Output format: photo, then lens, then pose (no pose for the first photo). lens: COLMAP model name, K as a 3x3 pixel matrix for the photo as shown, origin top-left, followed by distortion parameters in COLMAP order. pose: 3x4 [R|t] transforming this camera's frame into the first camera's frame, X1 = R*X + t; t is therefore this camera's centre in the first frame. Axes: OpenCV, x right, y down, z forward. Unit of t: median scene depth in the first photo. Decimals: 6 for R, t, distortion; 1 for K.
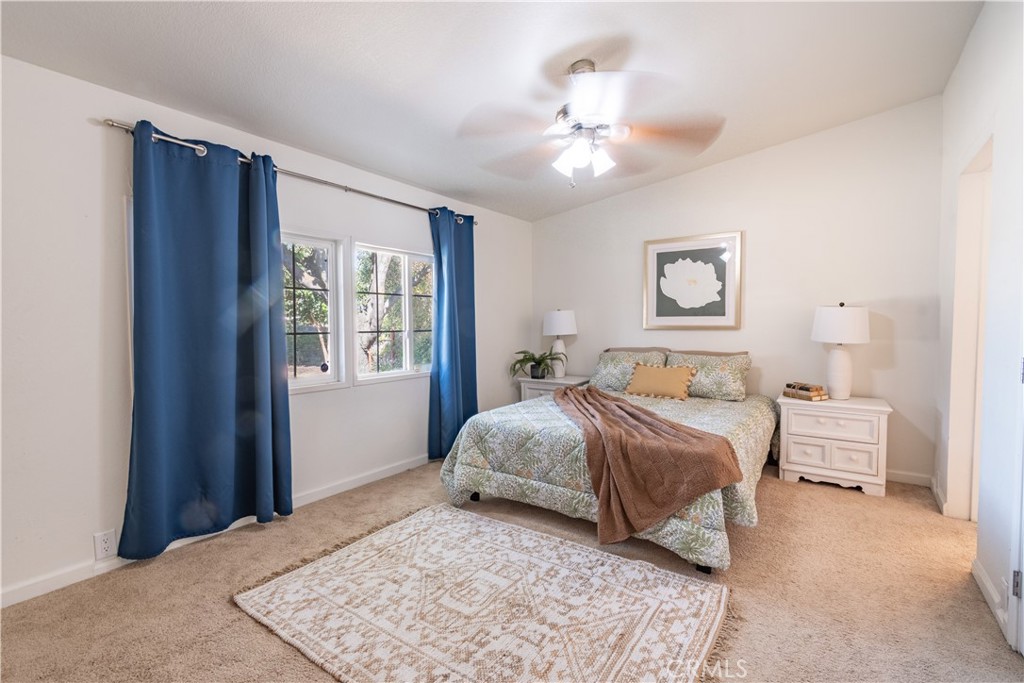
lens RADIAL K [[472.6, 0, 512.3], [0, 472.6, 344.9], [0, 0, 1]] dist [-0.004085, 0.000635]
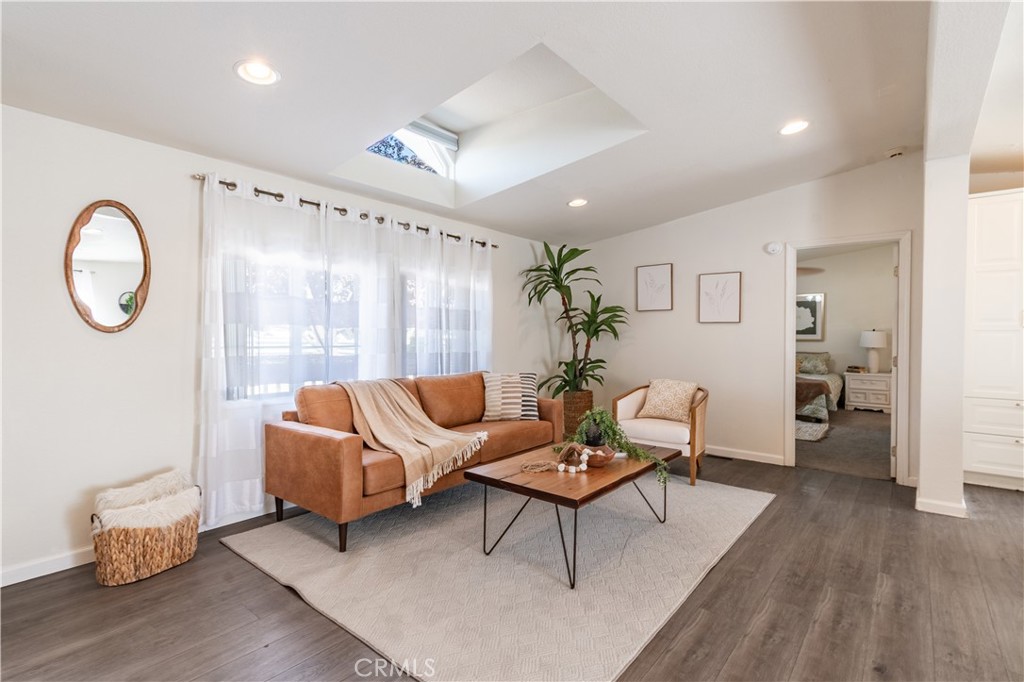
lens RADIAL K [[472.6, 0, 522.9], [0, 472.6, 344.1], [0, 0, 1]] dist [-0.004085, 0.000635]
pose [[0.996660, 0.006820, -0.081377, -0.761404], [-0.008621, 0.999725, -0.021802, 0.041623], [0.081206, 0.022431, 0.996445, -1.334518]]
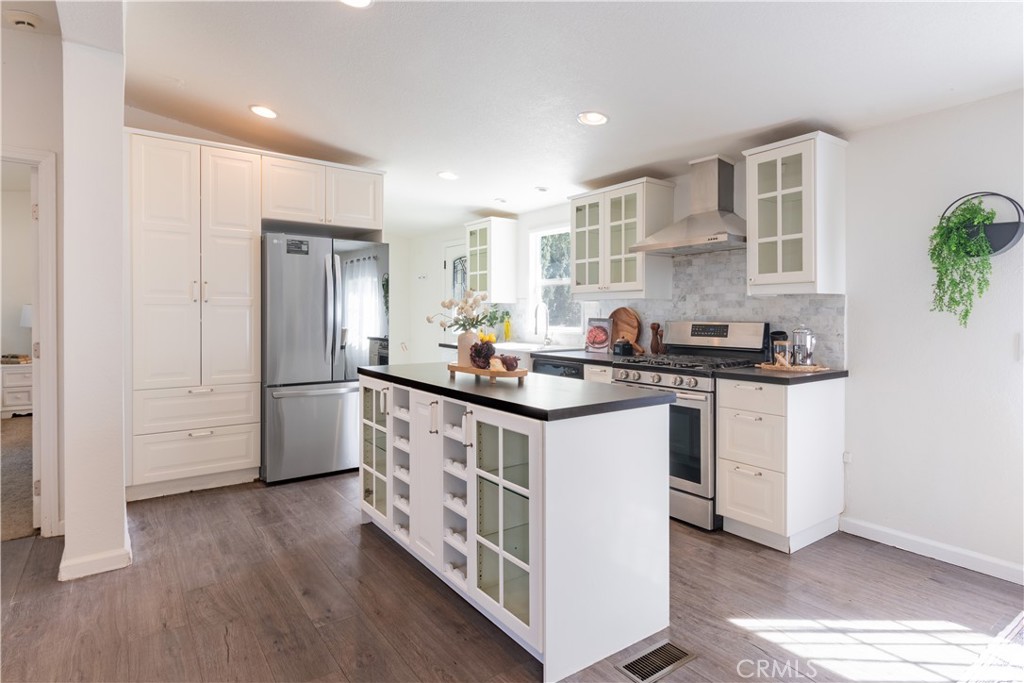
lens RADIAL K [[543.4, 0, 495.0], [0, 543.4, 315.5], [0, 0, 1]] dist [0.004675, 0.000159]
pose [[0.343071, 0.000836, 0.939309, -0.531468], [0.034290, 0.999322, -0.013414, 0.033329], [-0.938683, 0.036811, 0.342810, -1.114009]]
